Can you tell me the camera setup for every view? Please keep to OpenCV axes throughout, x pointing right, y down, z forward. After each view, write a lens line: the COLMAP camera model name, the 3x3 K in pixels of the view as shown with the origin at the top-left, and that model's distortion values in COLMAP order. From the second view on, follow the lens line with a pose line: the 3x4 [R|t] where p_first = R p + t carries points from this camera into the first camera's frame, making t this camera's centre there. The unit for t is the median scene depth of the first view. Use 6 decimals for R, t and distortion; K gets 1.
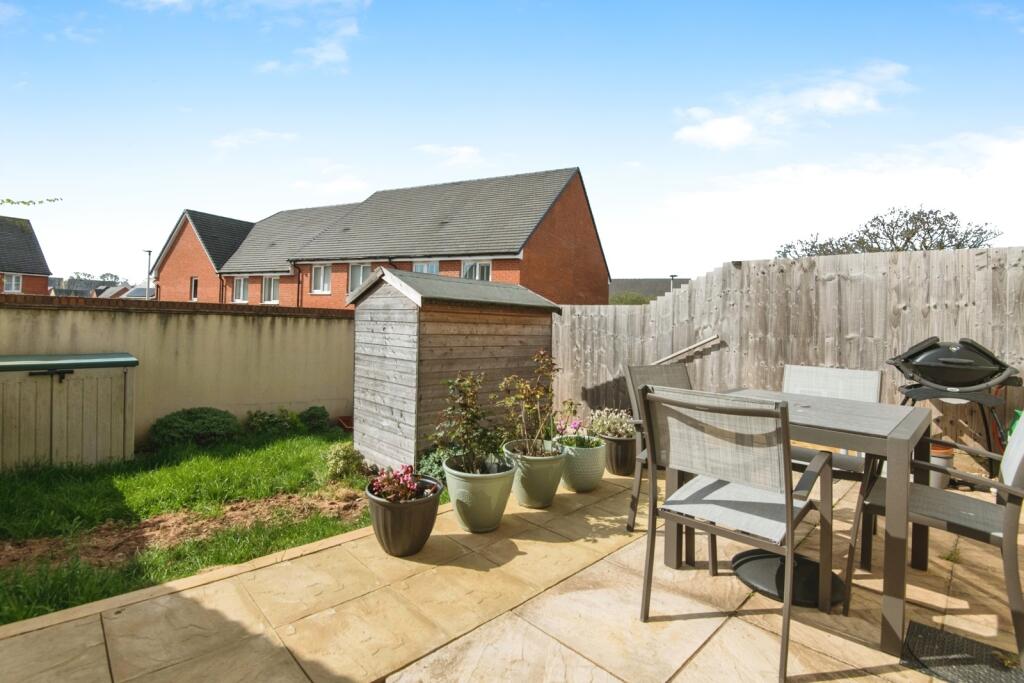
lens RADIAL K [[479.3, 0, 511.6], [0, 479.3, 337.9], [0, 0, 1]] dist [-0.000315, -0.015460]
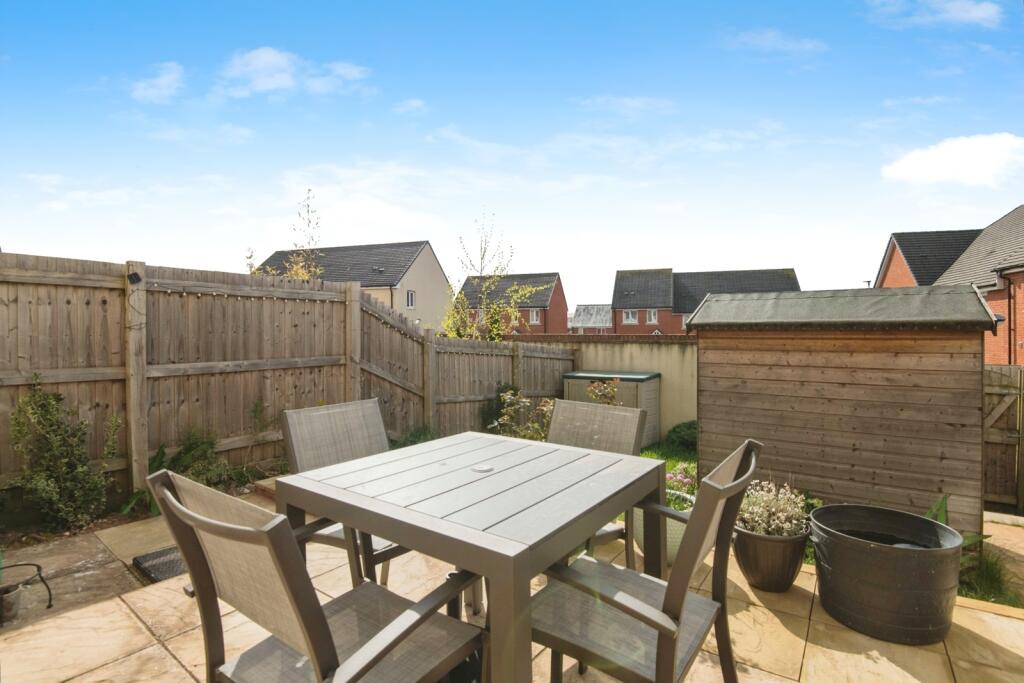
lens RADIAL K [[479.3, 0, 511.6], [0, 479.3, 337.9], [0, 0, 1]] dist [-0.000315, -0.015460]
pose [[0.177021, -0.030919, -0.983721, 0.565086], [-0.028719, 0.998919, -0.036565, -0.009449], [0.983788, 0.034725, 0.175942, 0.390353]]
